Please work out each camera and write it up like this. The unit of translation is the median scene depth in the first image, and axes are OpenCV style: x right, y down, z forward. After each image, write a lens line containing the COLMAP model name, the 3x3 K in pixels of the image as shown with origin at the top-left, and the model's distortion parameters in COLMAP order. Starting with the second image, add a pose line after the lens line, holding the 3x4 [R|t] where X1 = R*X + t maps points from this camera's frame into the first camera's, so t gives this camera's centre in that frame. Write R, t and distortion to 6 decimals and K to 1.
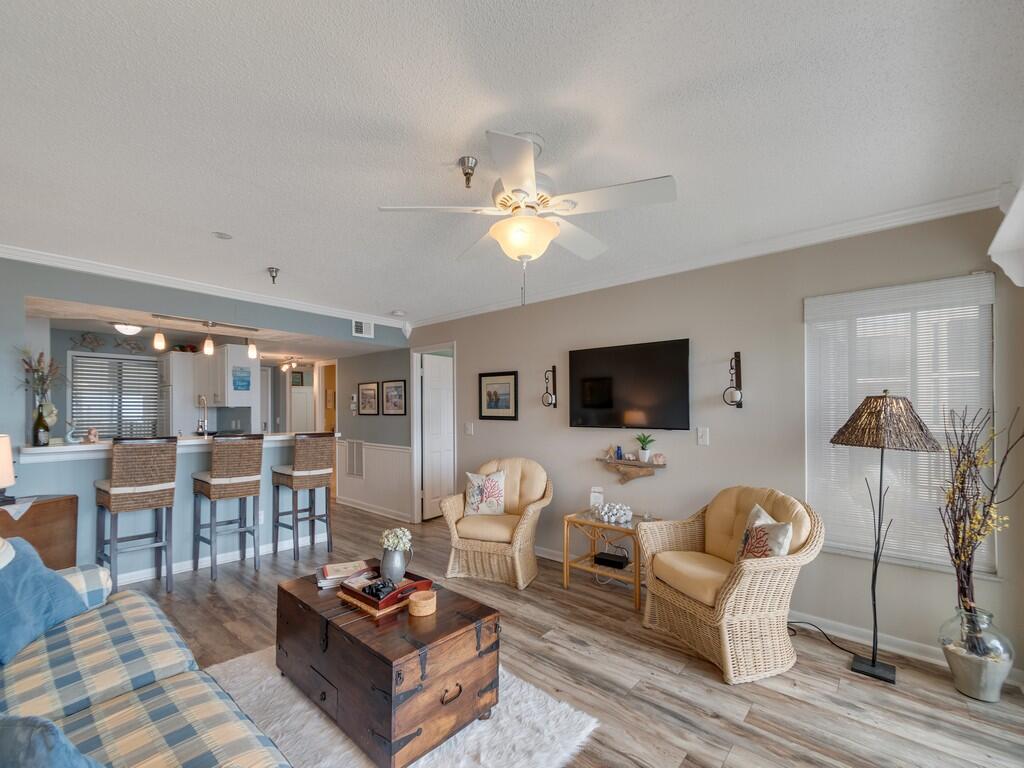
lens RADIAL K [[448.7, 0, 510.5], [0, 448.7, 408.0], [0, 0, 1]] dist [0.000361, -0.000241]
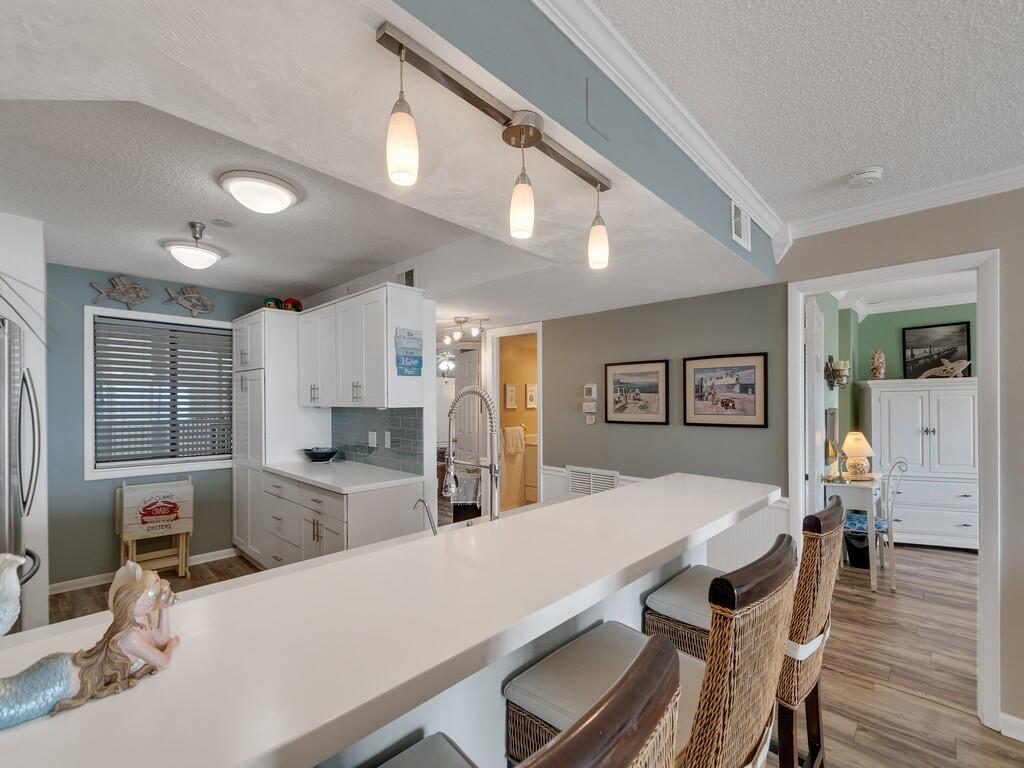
lens RADIAL K [[453.3, 0, 511.0], [0, 453.3, 409.4], [0, 0, 1]] dist [0.004444, 0.000569]
pose [[0.998733, 0.003949, -0.050171, -0.458854], [-0.003190, 0.999879, 0.015213, -0.009159], [0.050225, -0.015033, 0.998625, 0.490718]]
